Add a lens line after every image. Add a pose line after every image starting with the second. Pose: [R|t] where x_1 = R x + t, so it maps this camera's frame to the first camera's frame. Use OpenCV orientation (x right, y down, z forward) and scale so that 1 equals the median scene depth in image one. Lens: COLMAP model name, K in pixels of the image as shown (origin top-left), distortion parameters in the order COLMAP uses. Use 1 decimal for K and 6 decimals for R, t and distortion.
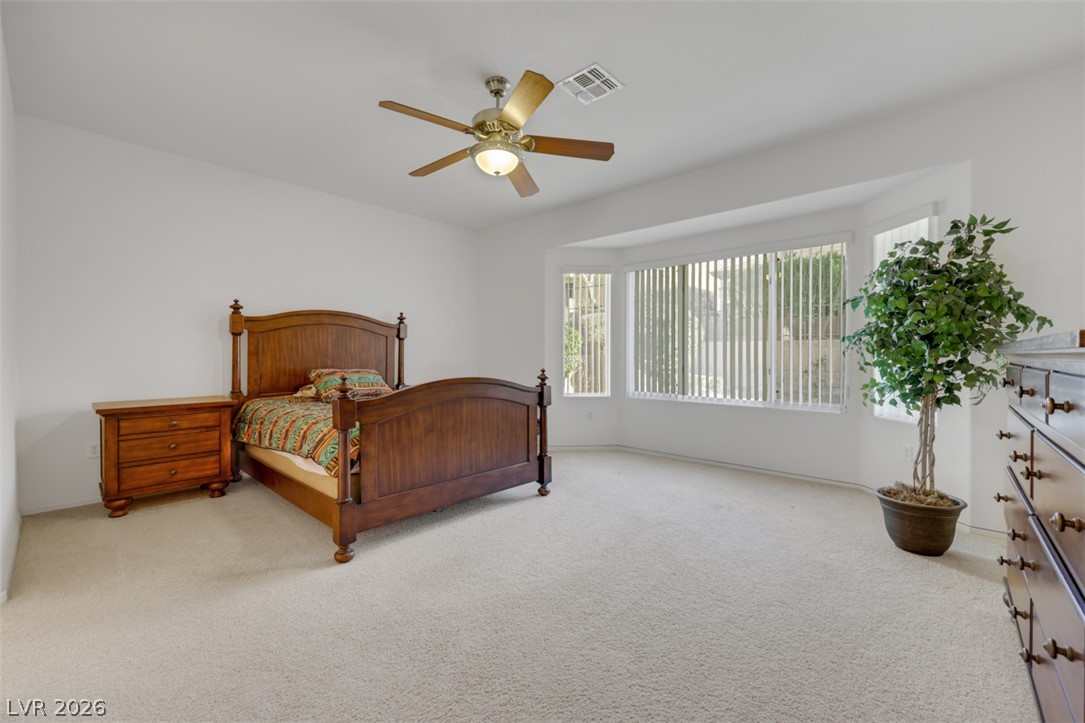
lens RADIAL K [[453.4, 0, 530.7], [0, 453.4, 362.8], [0, 0, 1]] dist [-0.001013, -0.000272]
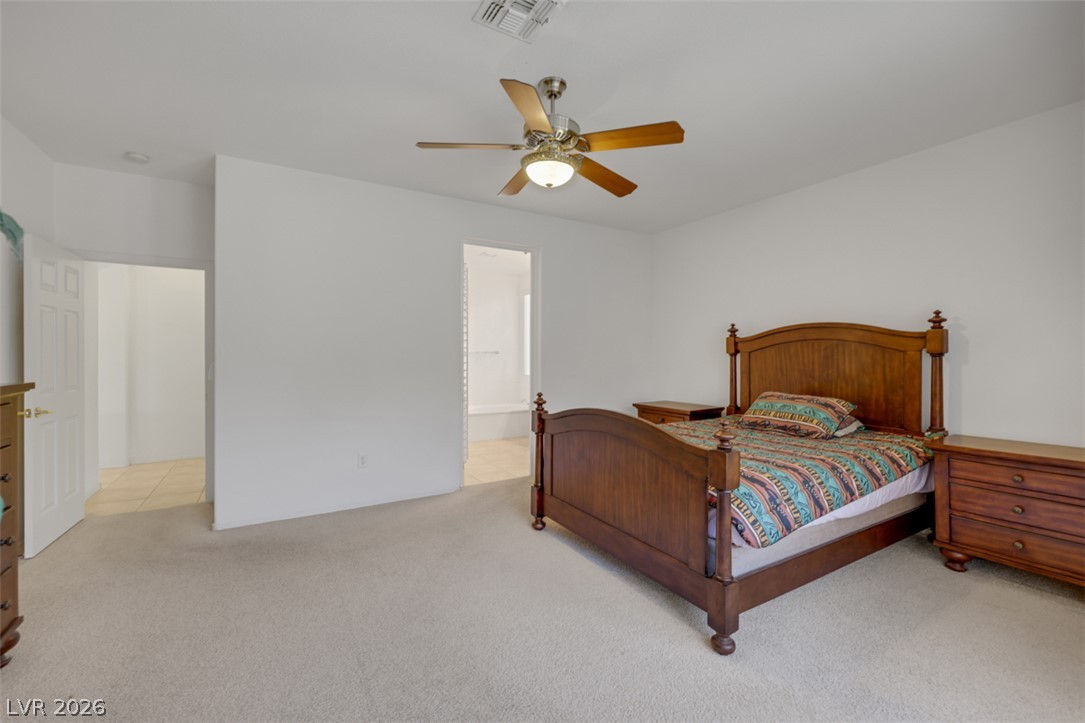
lens RADIAL K [[452.2, 0, 547.8], [0, 452.2, 361.4], [0, 0, 1]] dist [0.000889, 0.000028]
pose [[-0.262589, 0.009768, -0.964858, 0.550007], [-0.022017, 0.999628, 0.016112, -0.054520], [0.964656, 0.025474, -0.262277, 0.853492]]
